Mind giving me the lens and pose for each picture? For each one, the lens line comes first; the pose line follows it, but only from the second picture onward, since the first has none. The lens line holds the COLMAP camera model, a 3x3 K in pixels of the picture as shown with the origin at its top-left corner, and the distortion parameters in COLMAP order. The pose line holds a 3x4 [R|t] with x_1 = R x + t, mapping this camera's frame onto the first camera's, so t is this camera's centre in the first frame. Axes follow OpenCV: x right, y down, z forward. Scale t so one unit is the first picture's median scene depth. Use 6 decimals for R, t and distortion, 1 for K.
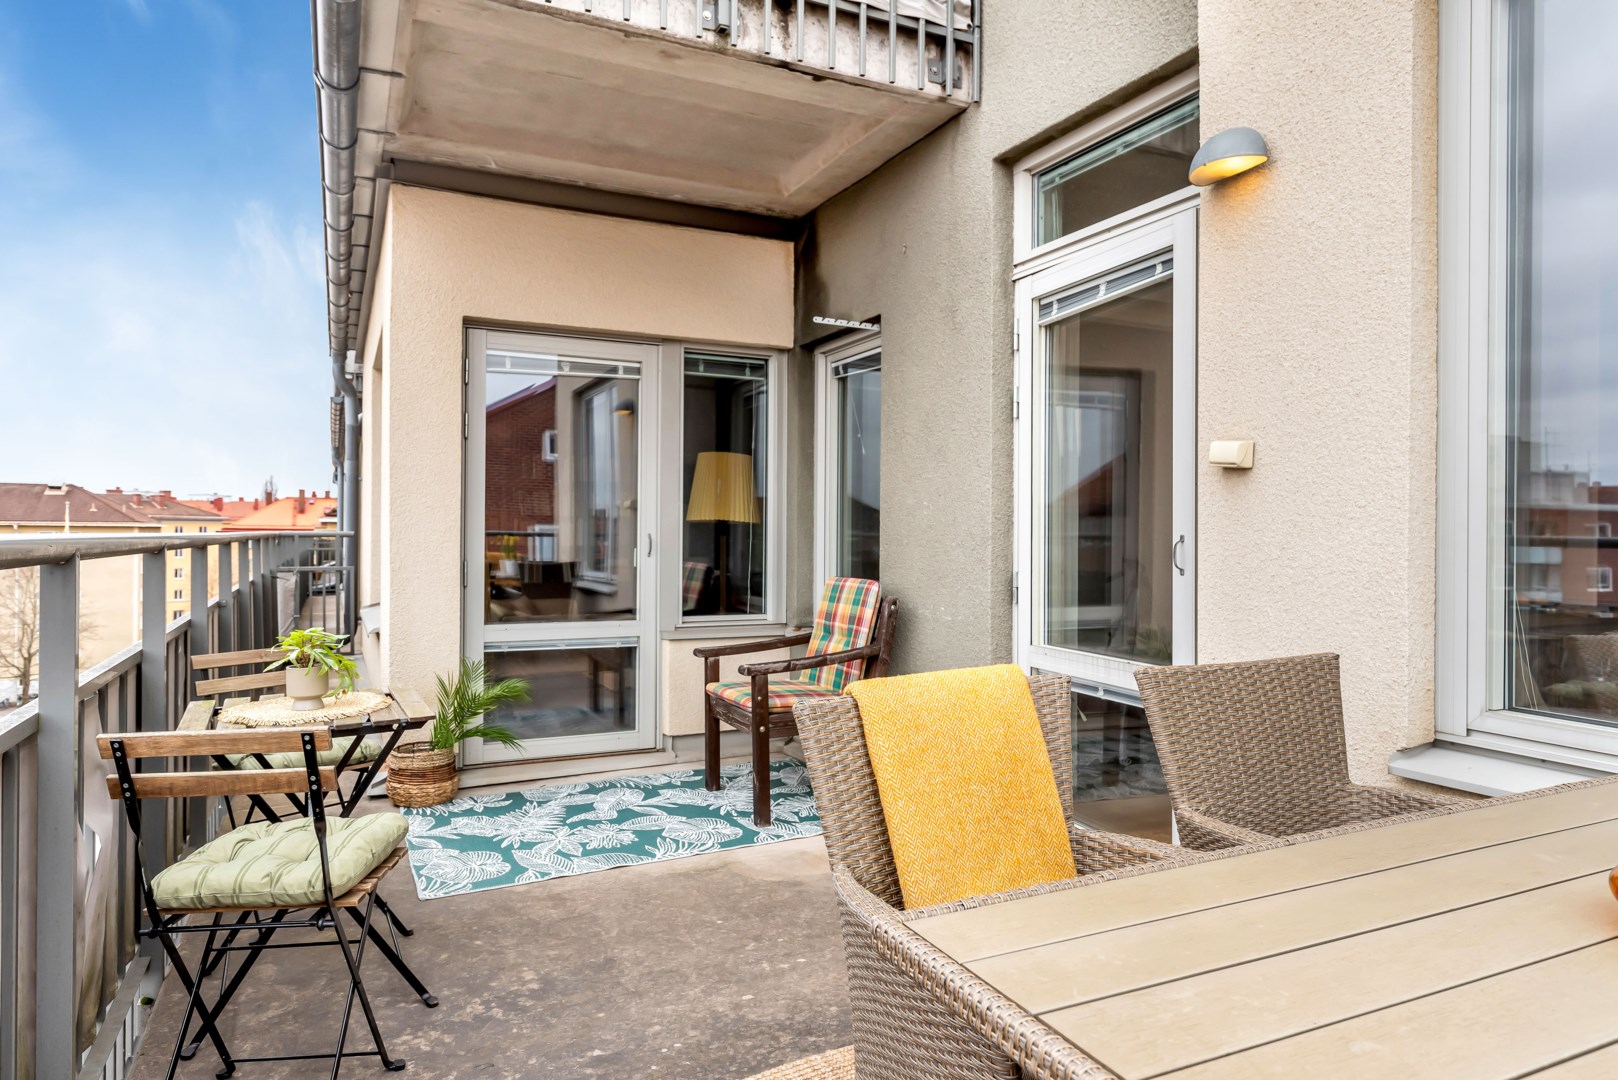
lens RADIAL K [[1030.5, 0, 829.7], [0, 1030.5, 534.2], [0, 0, 1]] dist [-0.002980, 0.000250]
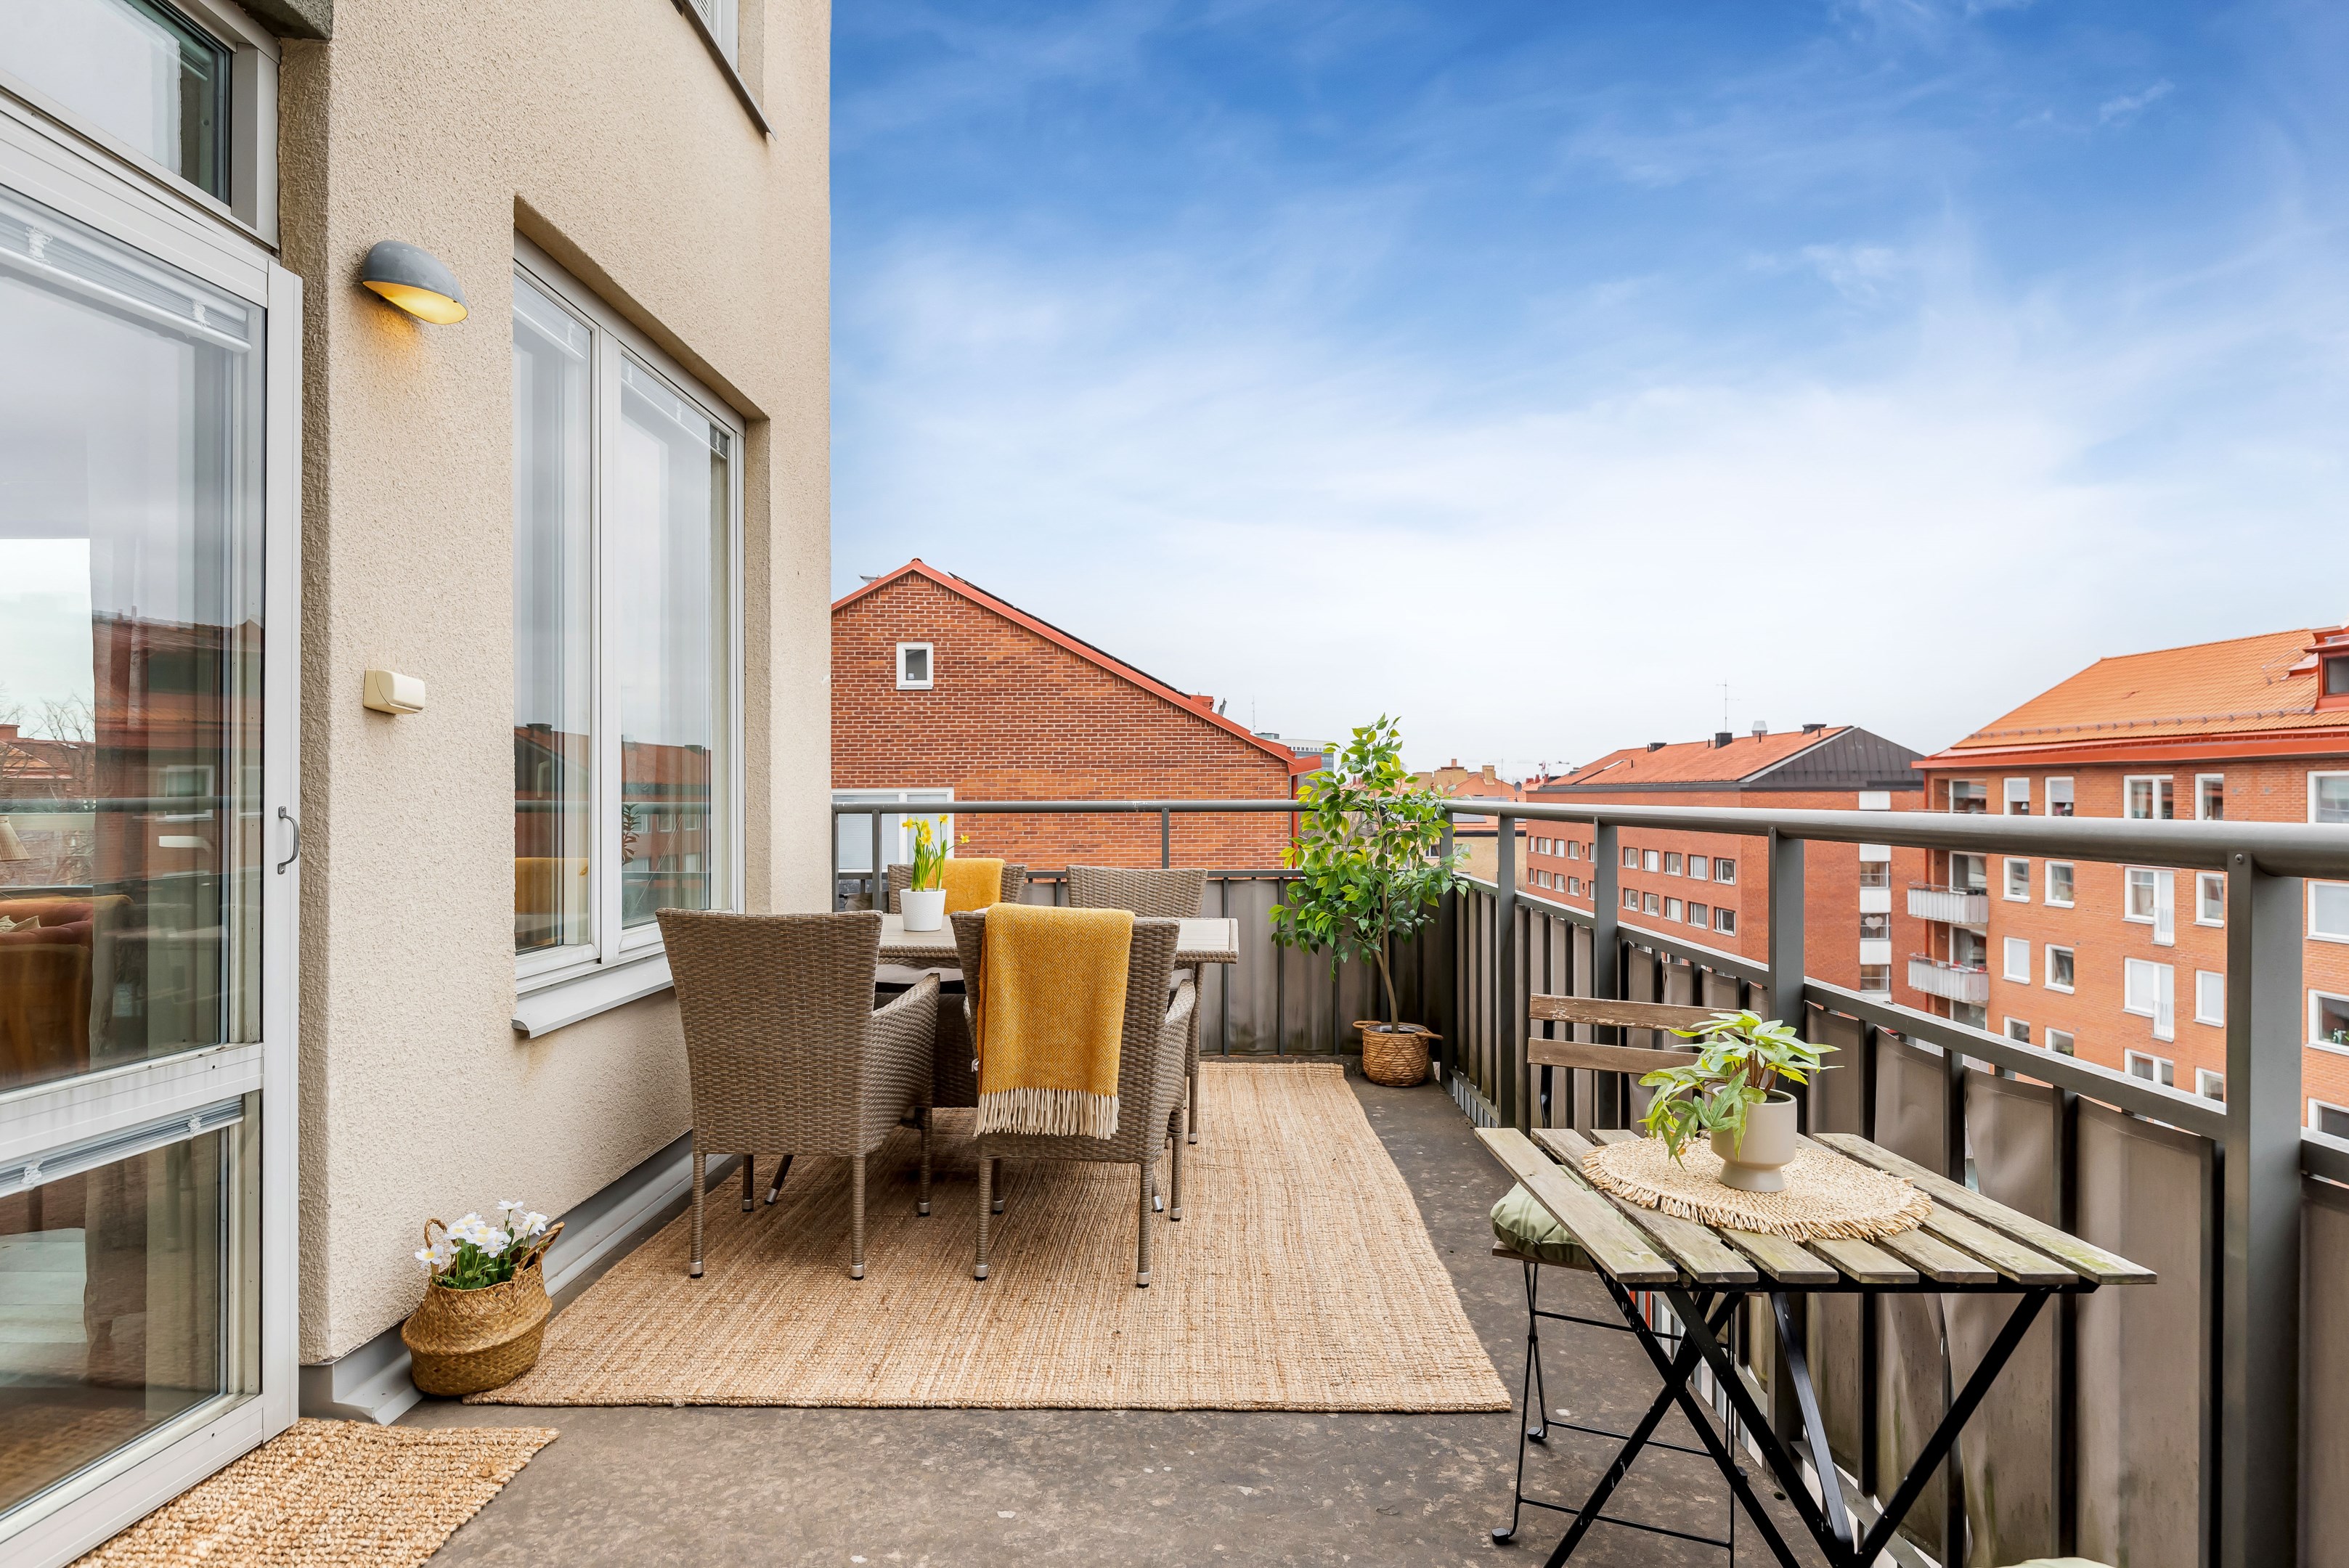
lens RADIAL K [[1356.5, 0, 1207.3], [0, 1356.5, 791.5], [0, 0, 1]] dist [-0.004146, -0.000446]
pose [[-0.904707, -0.004354, 0.426013, -0.562366], [-0.005606, 0.999983, -0.001685, -0.011491], [-0.425998, -0.003912, -0.904716, 1.729646]]
